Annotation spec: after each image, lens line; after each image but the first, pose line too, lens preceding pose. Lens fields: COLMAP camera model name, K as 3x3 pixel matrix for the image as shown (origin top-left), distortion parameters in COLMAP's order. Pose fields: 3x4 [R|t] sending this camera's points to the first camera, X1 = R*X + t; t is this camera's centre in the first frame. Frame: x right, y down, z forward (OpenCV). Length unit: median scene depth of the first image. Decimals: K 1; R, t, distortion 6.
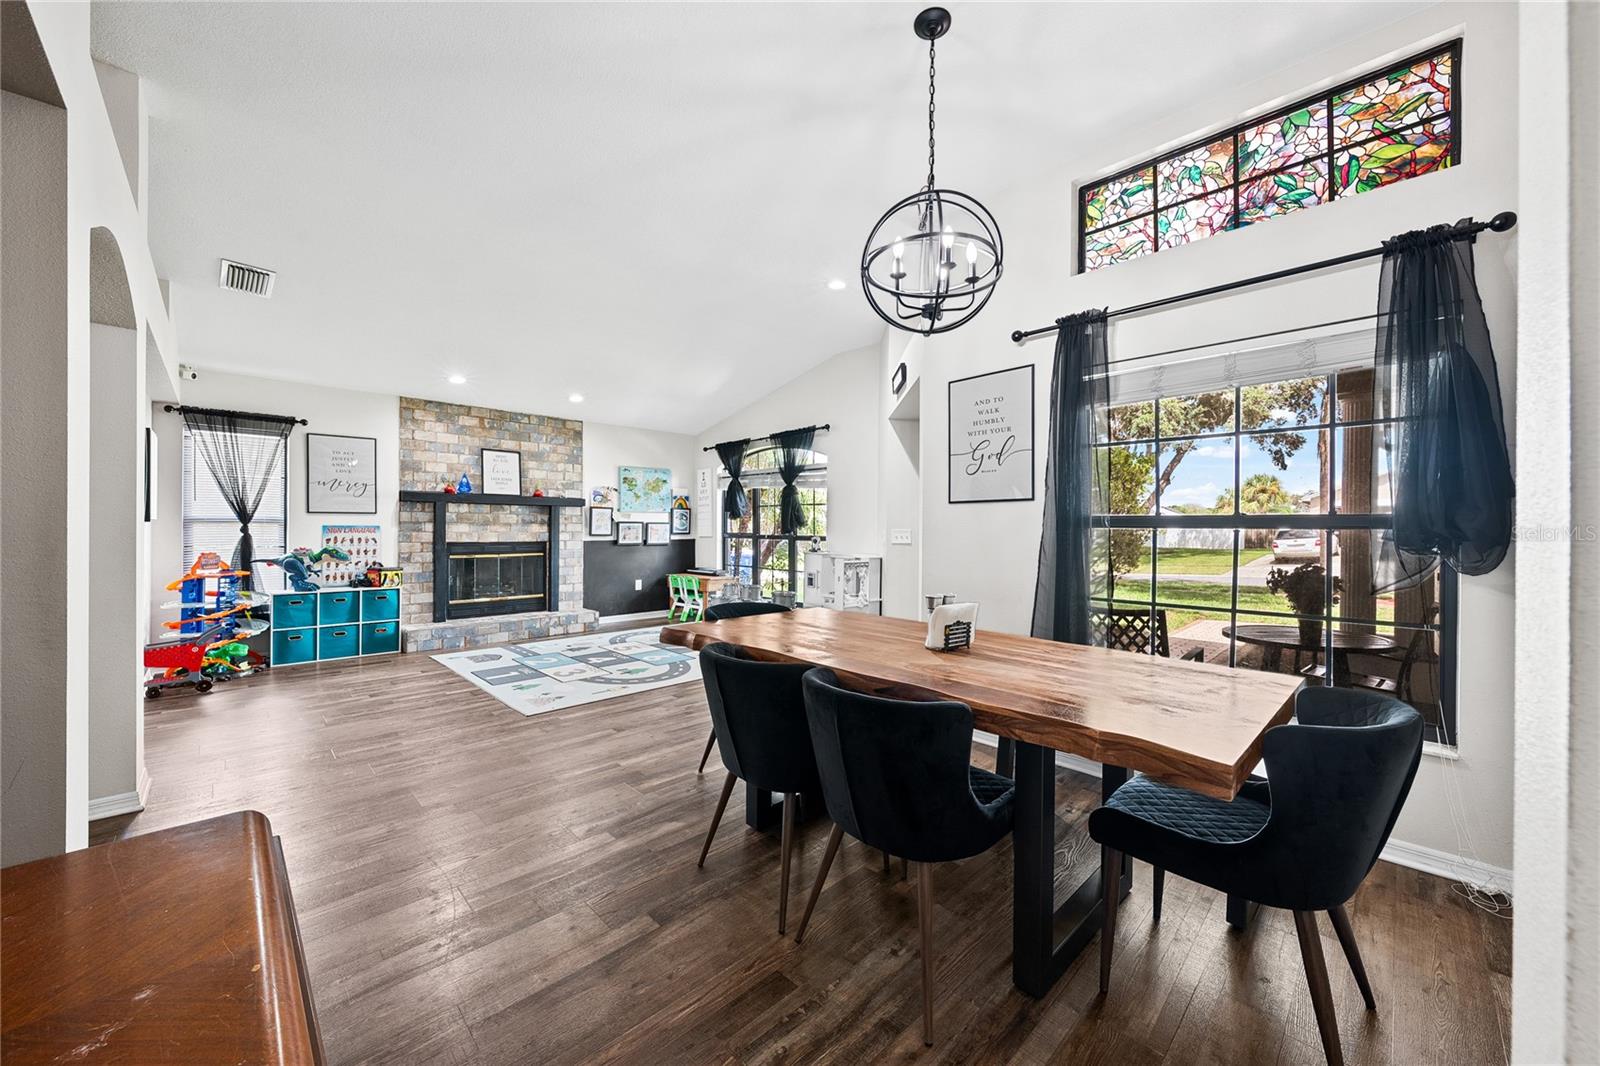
lens RADIAL K [[586.1, 0, 798.8], [0, 586.1, 530.0], [0, 0, 1]] dist [0.000301, -0.000941]
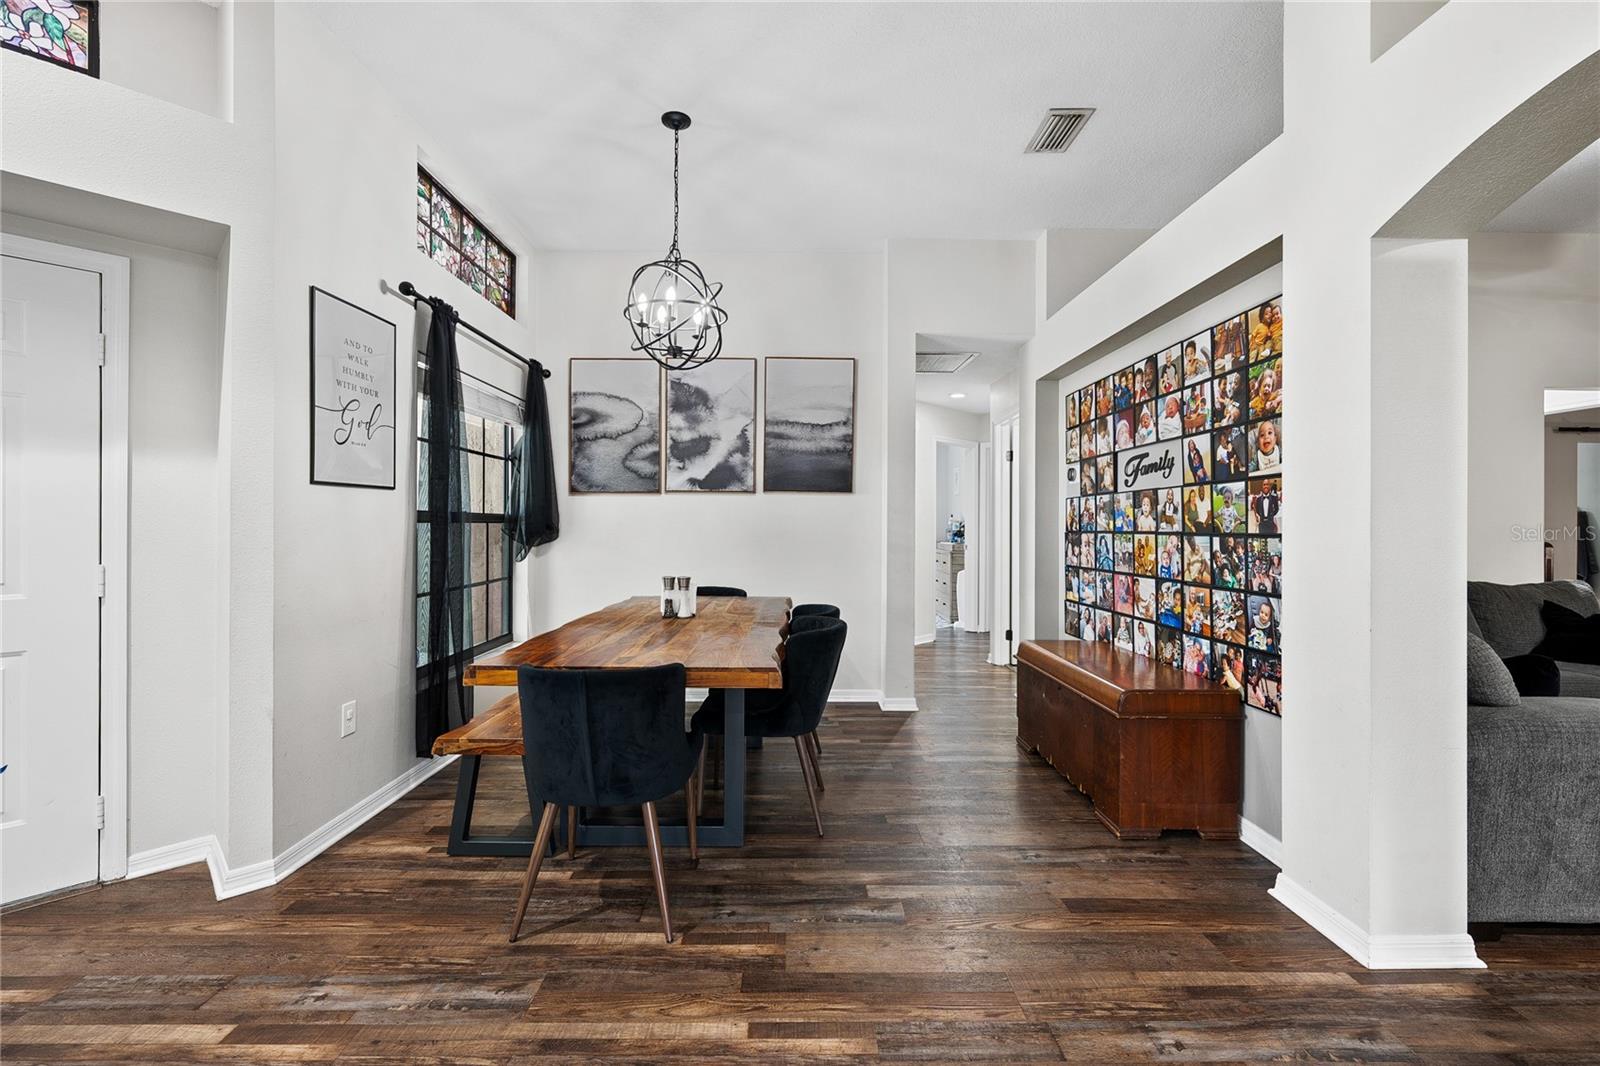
lens RADIAL K [[686.2, 0, 794.6], [0, 686.2, 521.3], [0, 0, 1]] dist [0.001067, 0.000184]
pose [[-0.716630, -0.006238, 0.697425, -0.337110], [-0.005522, 0.999979, 0.003269, -0.006025], [-0.697431, -0.001509, -0.716650, 0.644865]]
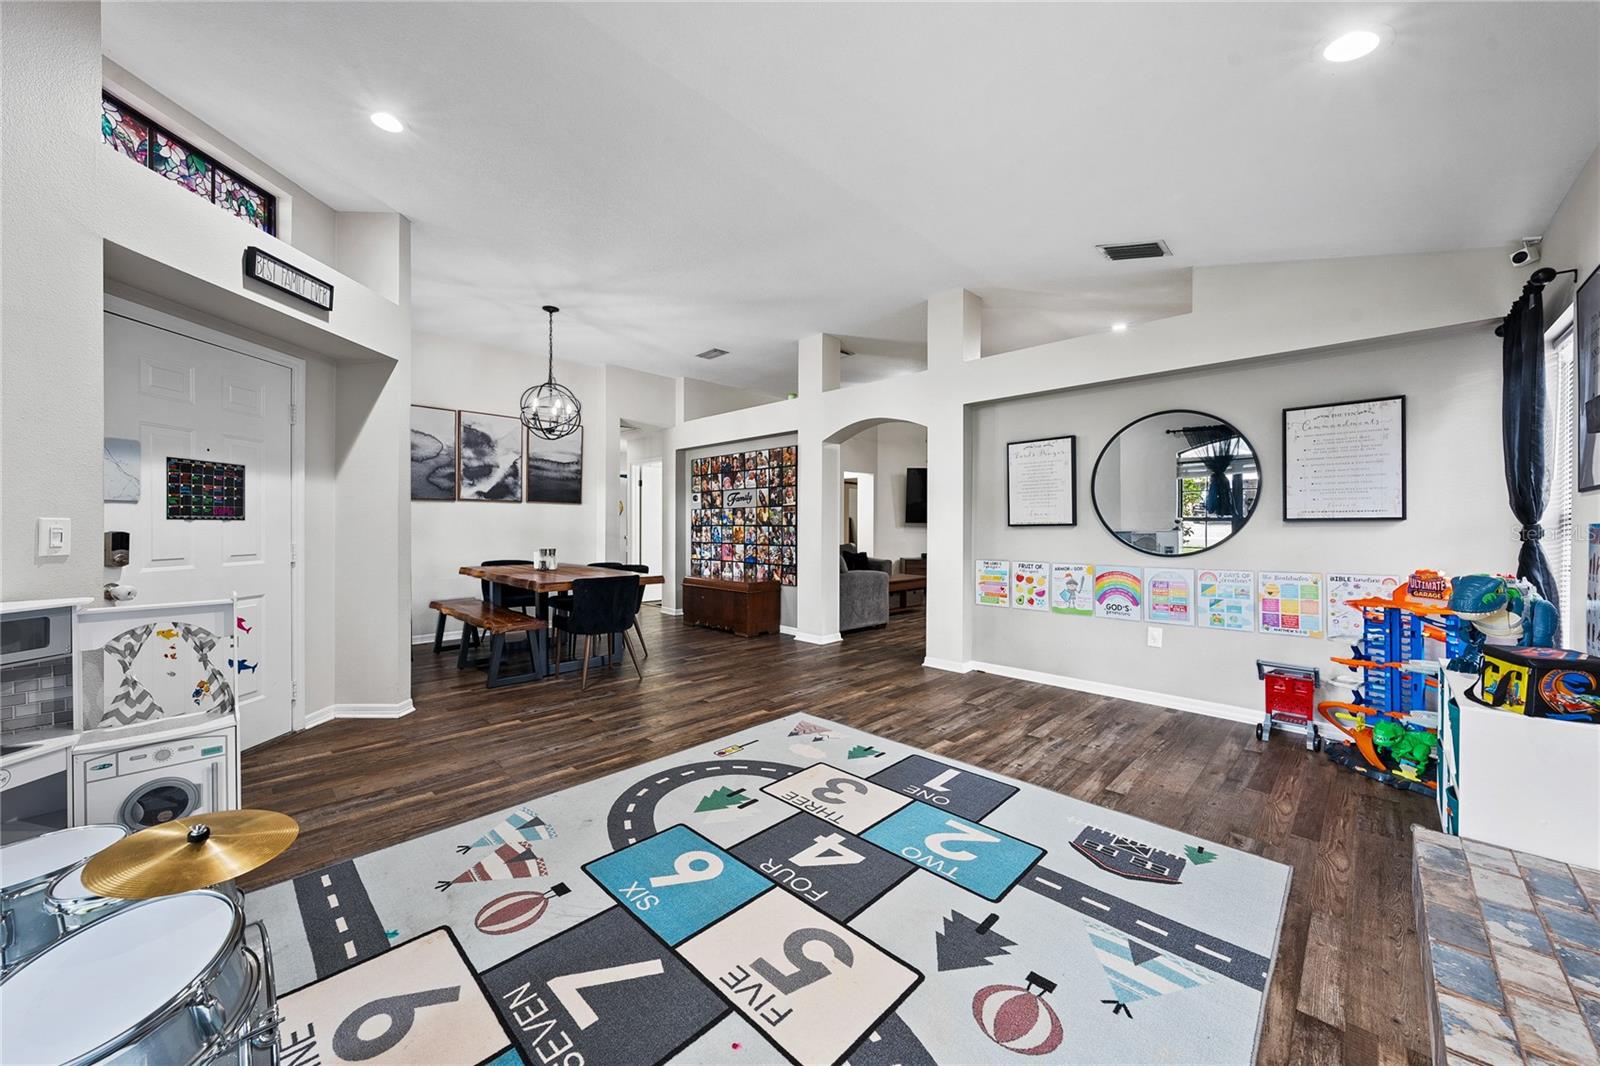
lens RADIAL K [[586.1, 0, 802.0], [0, 586.1, 527.4], [0, 0, 1]] dist [0.000301, -0.000941]
pose [[-0.999829, -0.010605, -0.015146, -0.262769], [-0.010706, 0.999921, 0.006603, -0.001913], [0.015075, 0.006764, -0.999863, 1.170797]]
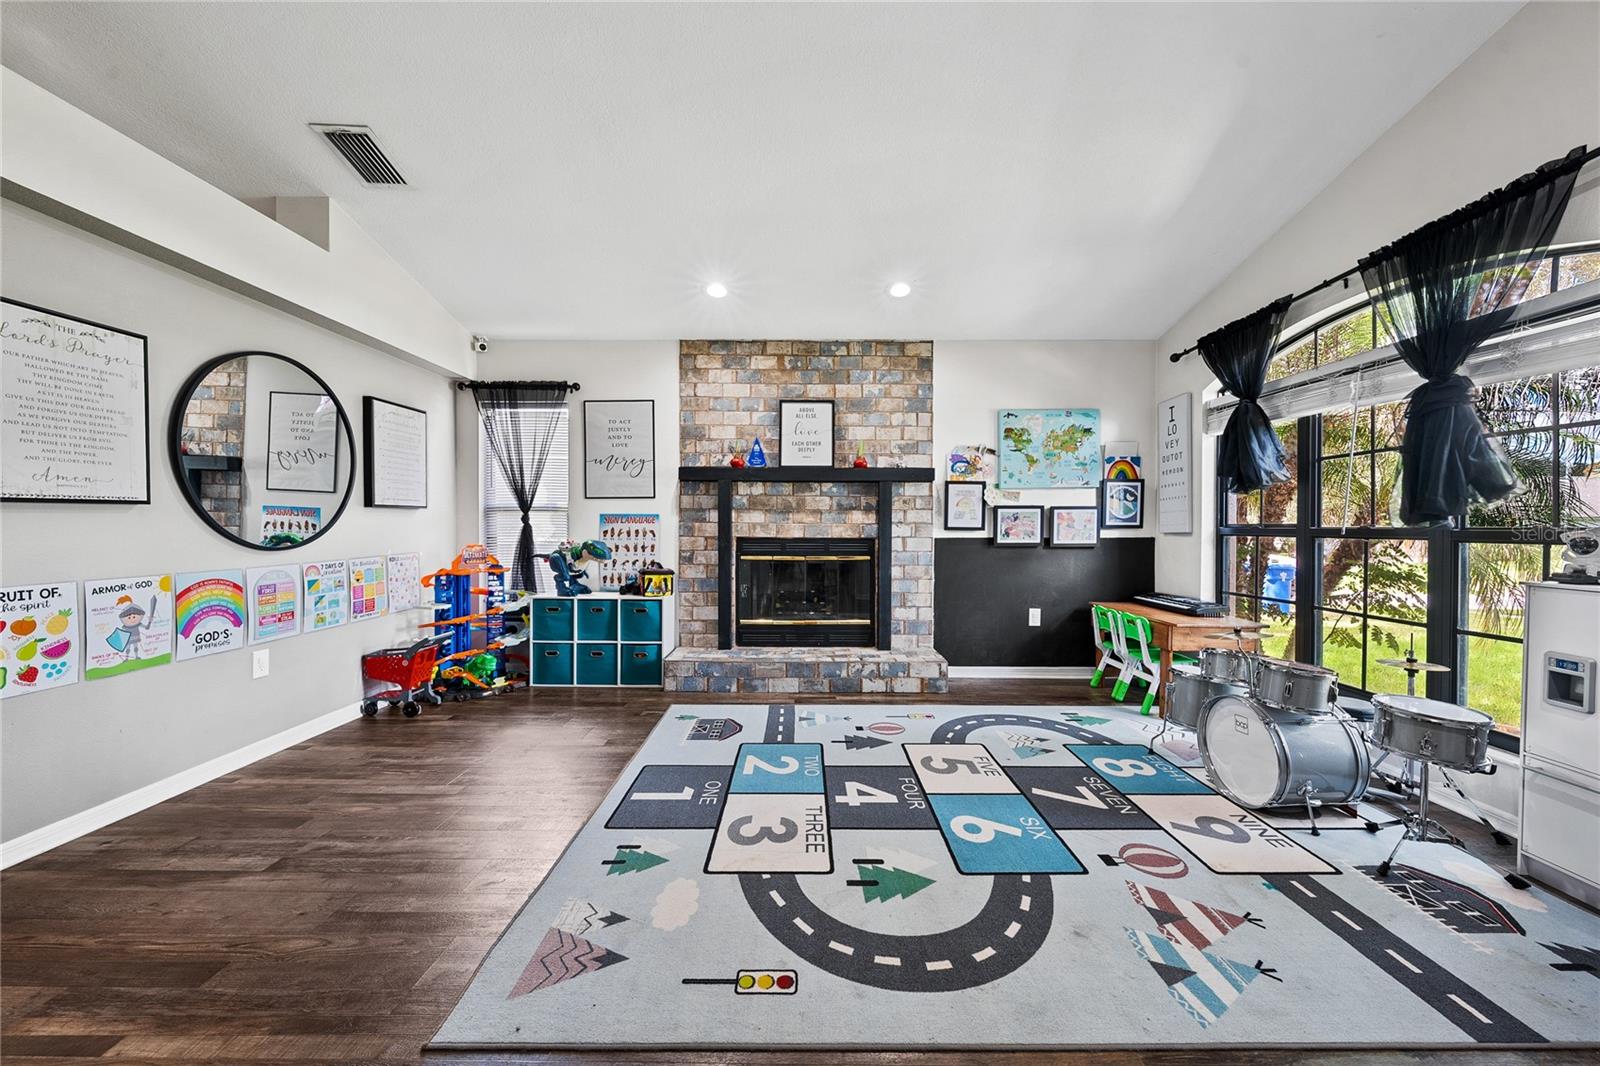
lens RADIAL K [[586.1, 0, 801.6], [0, 586.1, 530.5], [0, 0, 1]] dist [0.000301, -0.000941]
pose [[0.710403, 0.001331, -0.703794, -0.043265], [-0.001293, 0.999999, 0.000586, 0.012146], [0.703794, 0.000493, 0.710404, 0.536282]]
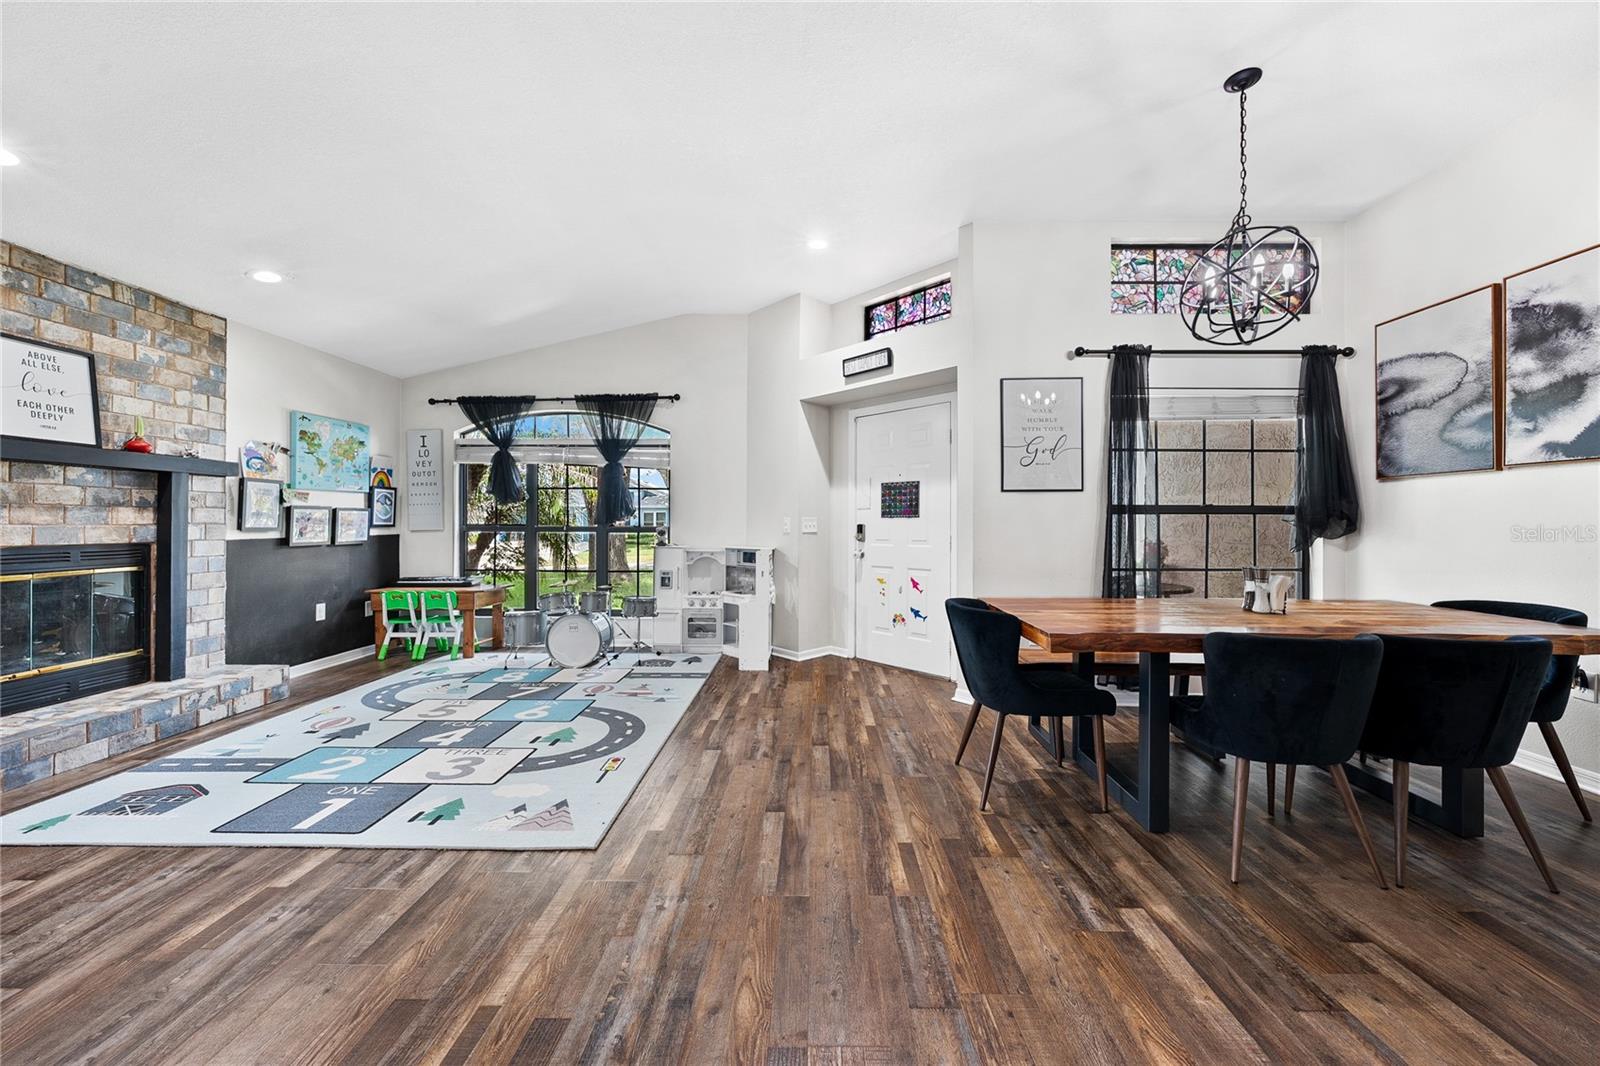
lens RADIAL K [[586.1, 0, 807.5], [0, 586.1, 519.7], [0, 0, 1]] dist [0.000301, -0.000941]
pose [[0.709914, -0.000571, 0.704288, -0.418147], [0.004730, 0.999981, -0.003956, 0.005109], [-0.704272, 0.006140, 0.709903, 0.270895]]
